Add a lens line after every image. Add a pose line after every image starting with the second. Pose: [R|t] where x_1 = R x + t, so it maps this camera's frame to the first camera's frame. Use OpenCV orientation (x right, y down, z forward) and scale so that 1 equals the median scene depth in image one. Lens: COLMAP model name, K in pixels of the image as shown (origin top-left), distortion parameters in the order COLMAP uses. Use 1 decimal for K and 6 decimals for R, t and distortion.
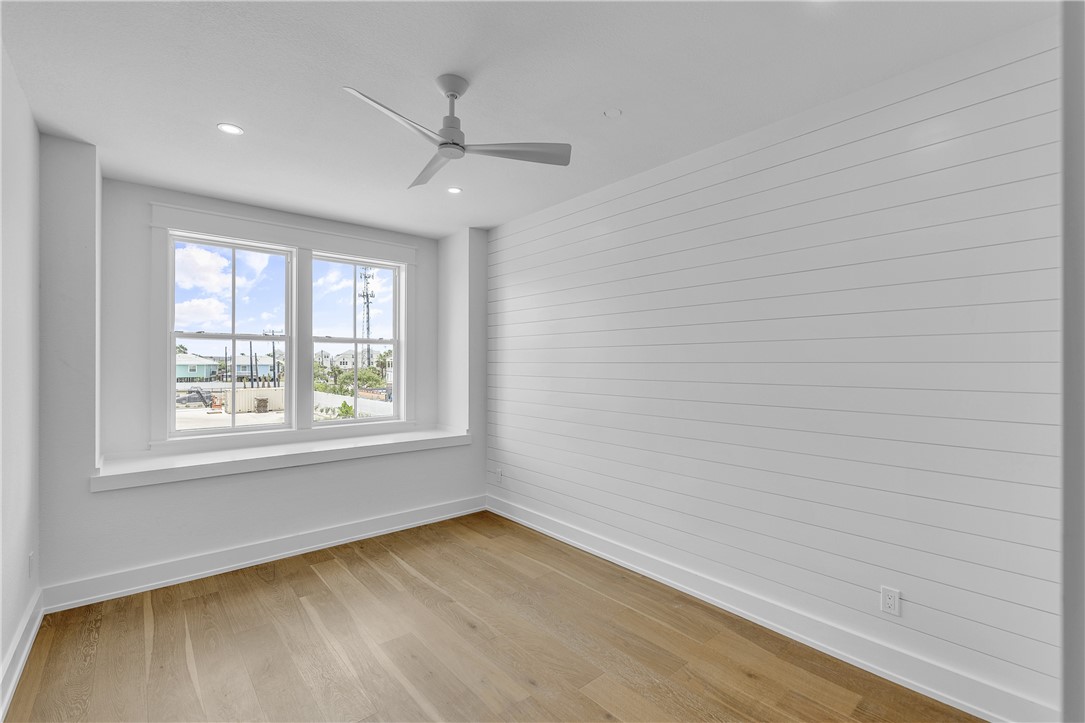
lens RADIAL K [[473.3, 0, 547.2], [0, 473.3, 368.9], [0, 0, 1]] dist [0.000496, -0.000053]
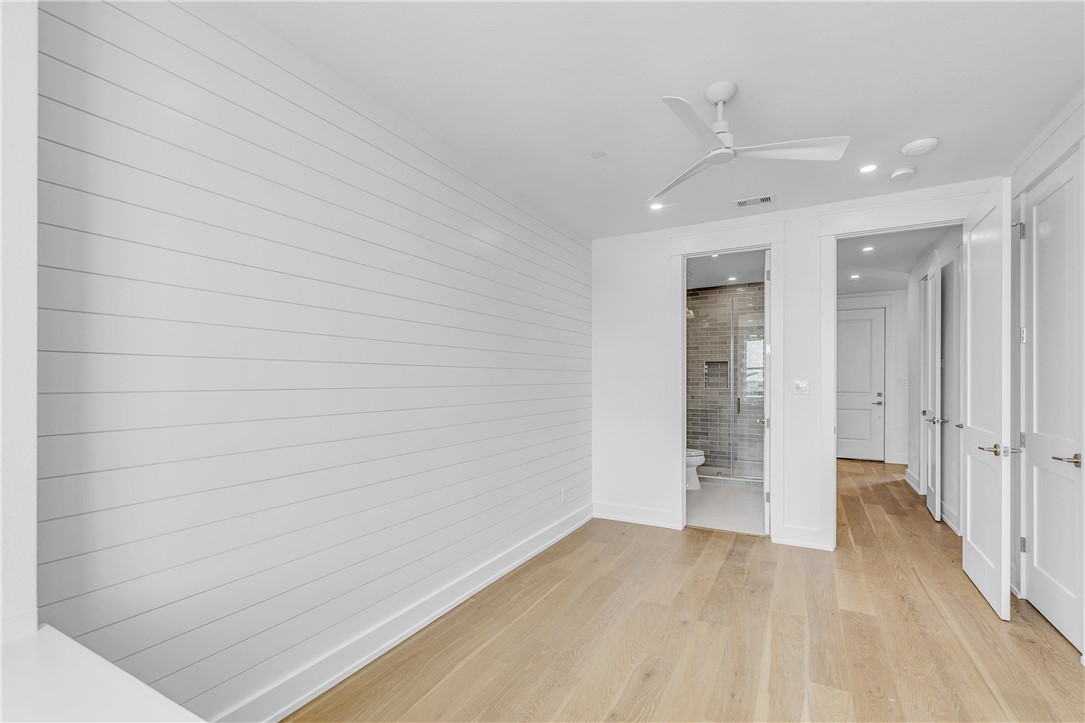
lens RADIAL K [[473.3, 0, 547.2], [0, 473.3, 368.9], [0, 0, 1]] dist [0.000496, -0.000053]
pose [[-0.346172, 0.009180, 0.938126, -0.759136], [0.000791, 0.999955, -0.009494, -0.005975], [-0.938171, -0.002544, -0.346163, 1.230160]]
